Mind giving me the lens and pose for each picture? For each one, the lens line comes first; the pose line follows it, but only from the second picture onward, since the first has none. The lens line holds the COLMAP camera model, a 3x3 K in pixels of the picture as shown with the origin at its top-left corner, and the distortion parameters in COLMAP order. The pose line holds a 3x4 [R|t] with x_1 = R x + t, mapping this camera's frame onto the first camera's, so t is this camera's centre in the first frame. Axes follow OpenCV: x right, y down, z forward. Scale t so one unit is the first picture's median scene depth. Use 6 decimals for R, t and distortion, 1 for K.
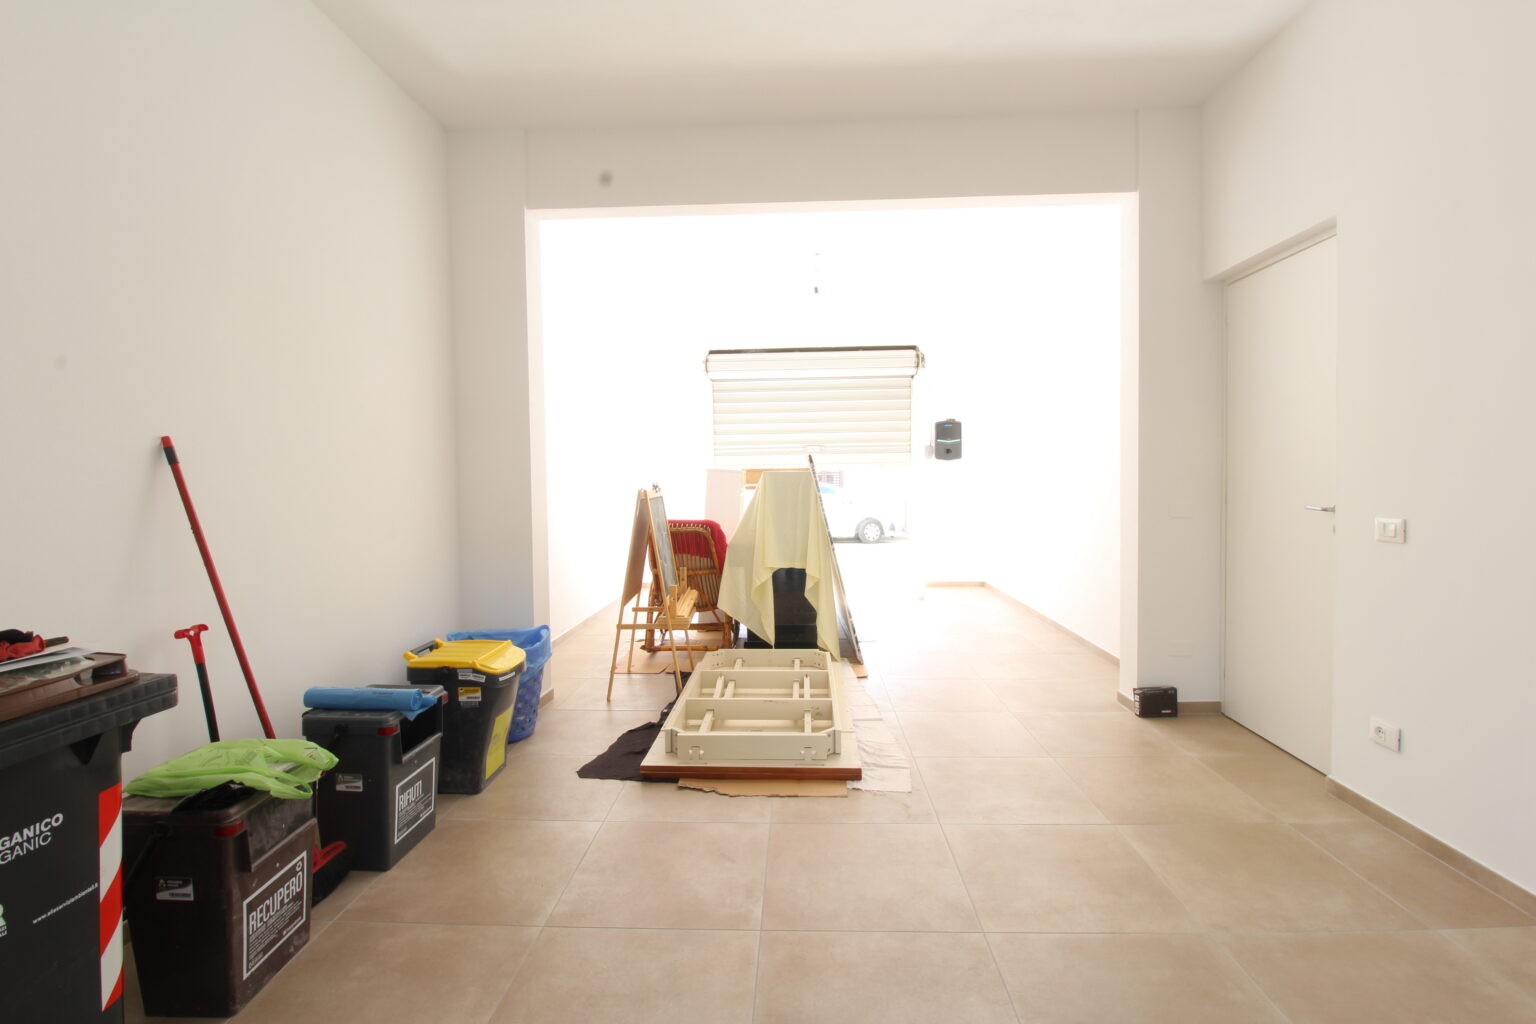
lens RADIAL K [[711.0, 0, 772.2], [0, 711.0, 498.5], [0, 0, 1]] dist [0.002051, -0.014927]
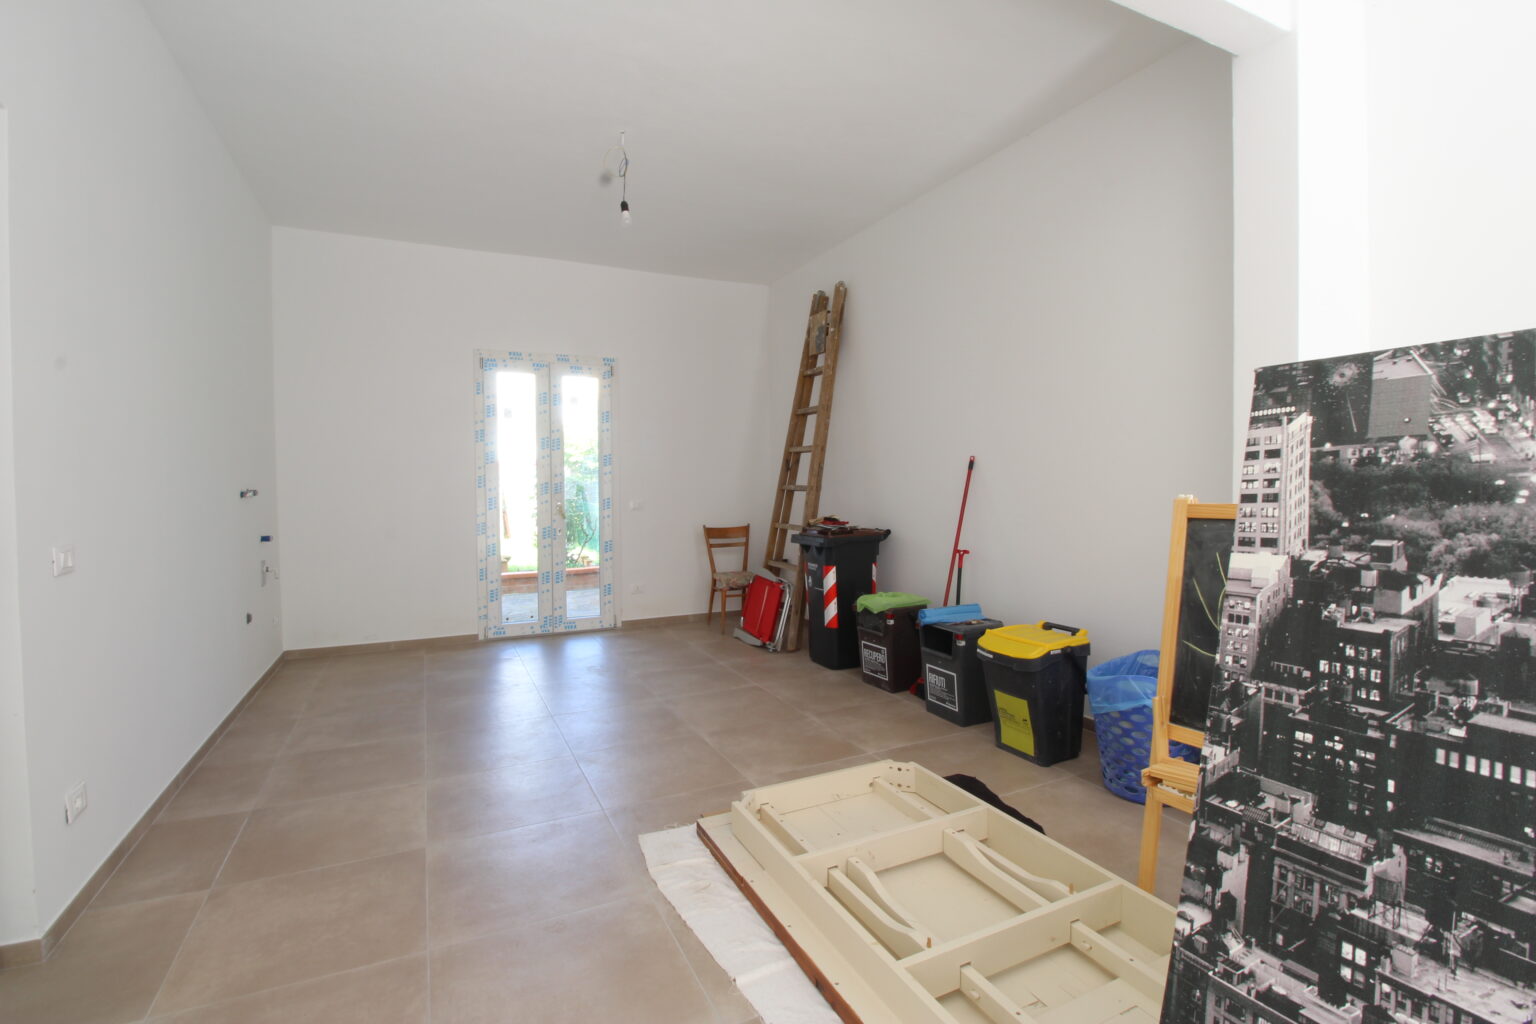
lens RADIAL K [[711.0, 0, 772.2], [0, 711.0, 498.5], [0, 0, 1]] dist [0.002051, -0.014927]
pose [[-0.881466, 0.027864, -0.471424, 0.650722], [0.003511, 0.998617, 0.052461, -0.081400], [0.472234, 0.044587, -0.880345, 2.628410]]
